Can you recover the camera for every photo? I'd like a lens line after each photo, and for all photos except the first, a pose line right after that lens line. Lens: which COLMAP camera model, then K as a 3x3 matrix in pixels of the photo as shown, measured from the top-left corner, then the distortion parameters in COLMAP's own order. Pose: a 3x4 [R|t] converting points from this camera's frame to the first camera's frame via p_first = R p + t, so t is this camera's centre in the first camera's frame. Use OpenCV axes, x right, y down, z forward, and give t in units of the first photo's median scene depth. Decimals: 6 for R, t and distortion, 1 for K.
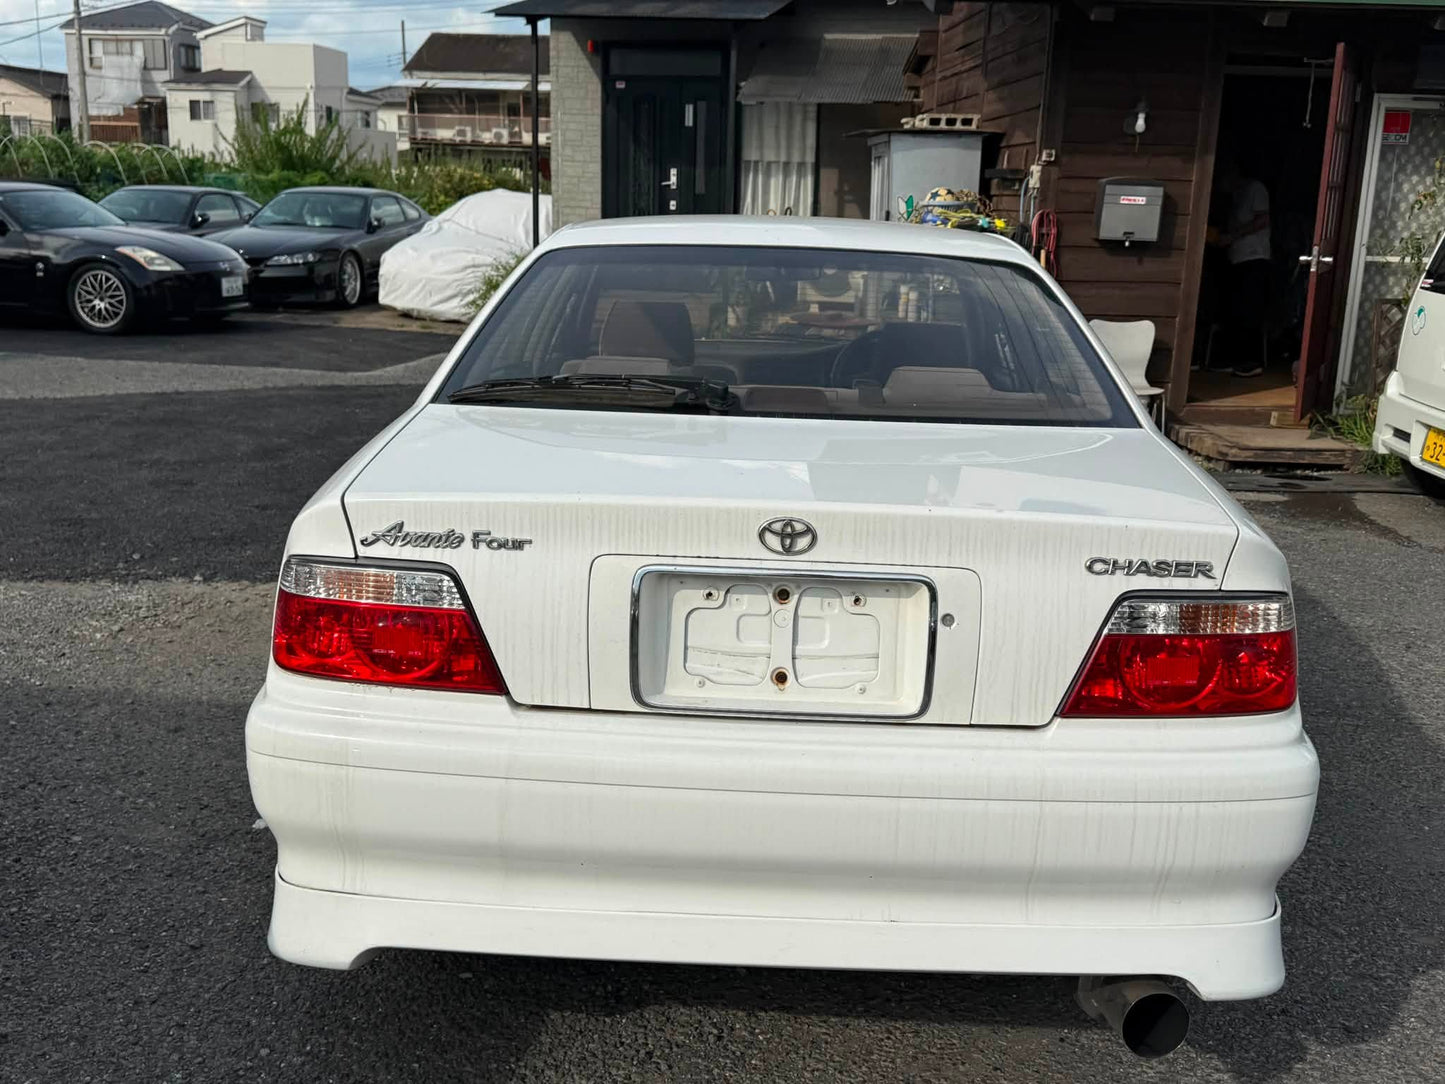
lens RADIAL K [[1434.5, 0, 732.6], [0, 1434.5, 538.1], [0, 0, 1]] dist [0.152558, -0.331804]
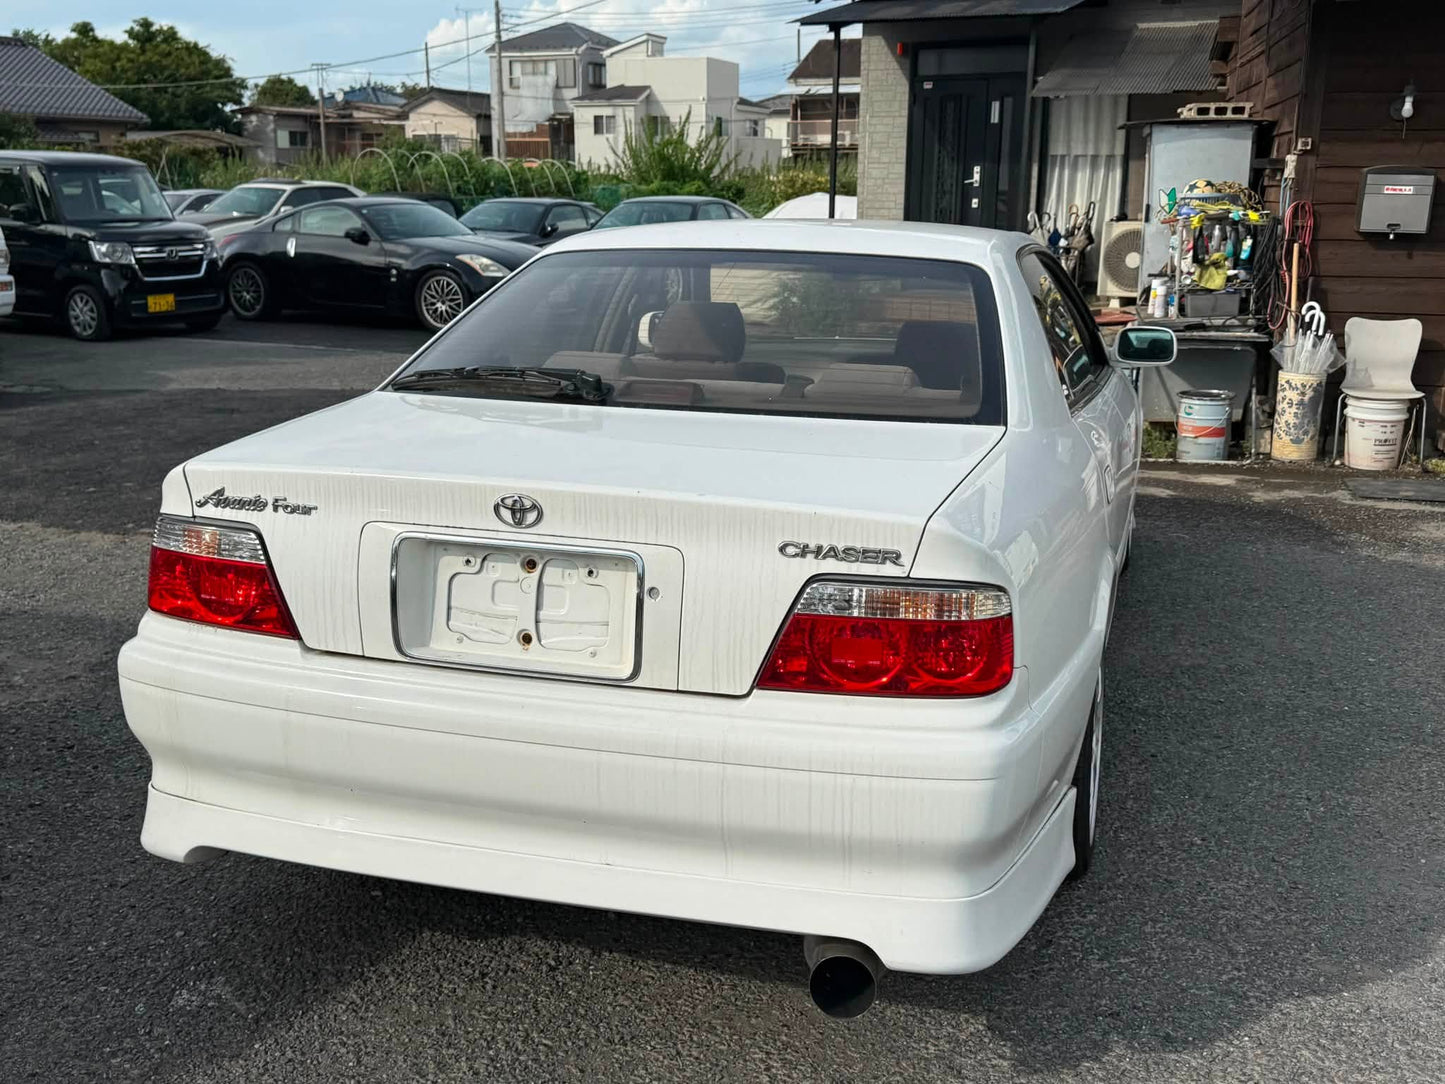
lens RADIAL K [[1434.5, 0, 732.6], [0, 1434.5, 538.1], [0, 0, 1]] dist [0.152558, -0.331804]
pose [[0.964851, 0.039493, -0.259813, 0.113526], [-0.039466, 0.999207, 0.005324, 0.001658], [0.259817, 0.005117, 0.965644, -0.008849]]
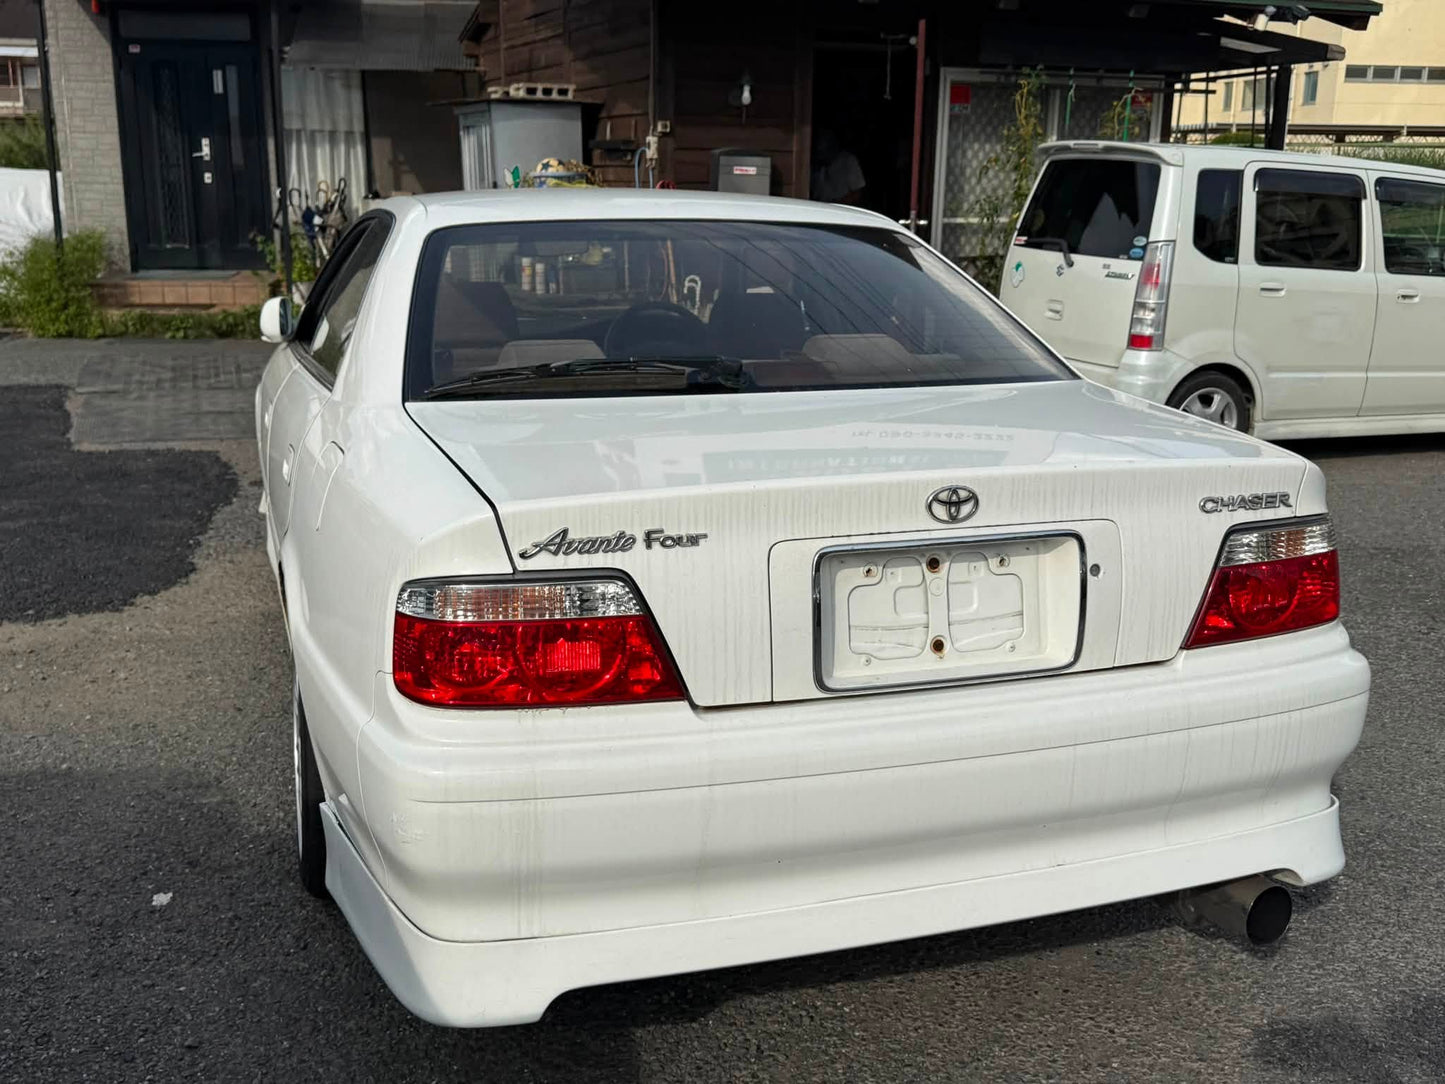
lens RADIAL K [[1434.5, 0, 732.6], [0, 1434.5, 538.1], [0, 0, 1]] dist [0.152558, -0.331804]
pose [[0.937979, -0.100696, 0.331746, -0.102399], [0.094450, 0.994916, 0.034941, -0.006393], [-0.333578, -0.001441, 0.942722, 0.023370]]
